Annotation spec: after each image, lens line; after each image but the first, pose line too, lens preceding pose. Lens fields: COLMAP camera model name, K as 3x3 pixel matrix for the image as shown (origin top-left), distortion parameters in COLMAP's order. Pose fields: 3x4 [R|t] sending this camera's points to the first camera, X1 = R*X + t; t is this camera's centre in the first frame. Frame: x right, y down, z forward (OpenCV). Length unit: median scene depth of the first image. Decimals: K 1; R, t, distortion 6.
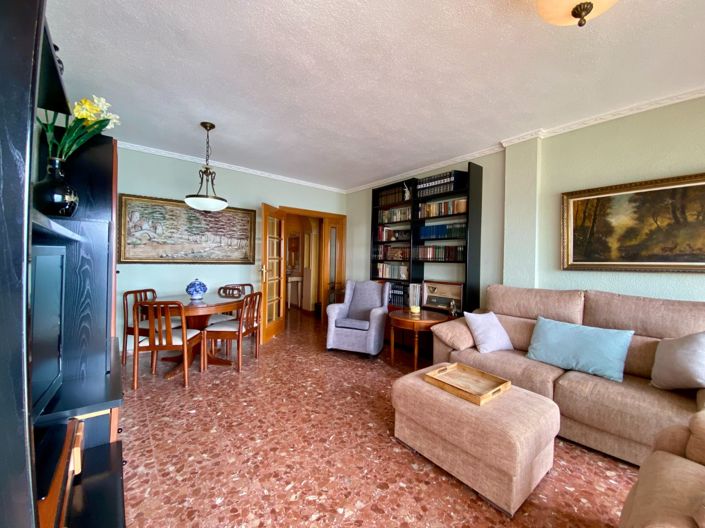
lens RADIAL K [[284.2, 0, 353.7], [0, 284.2, 259.0], [0, 0, 1]] dist [0.007728, -0.014157]
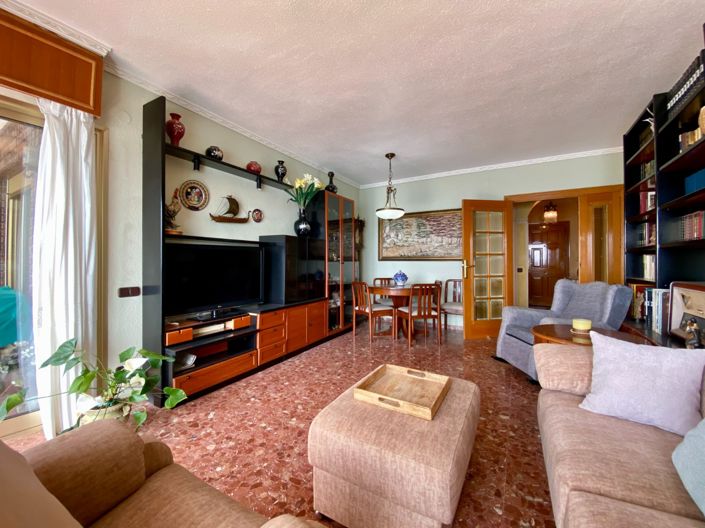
lens RADIAL K [[284.2, 0, 354.3], [0, 284.2, 262.8], [0, 0, 1]] dist [0.007728, -0.014157]
pose [[0.353480, -0.013358, -0.935347, 0.589481], [0.009034, 0.999900, -0.010866, 0.043627], [0.935398, -0.004609, 0.353566, 0.320339]]
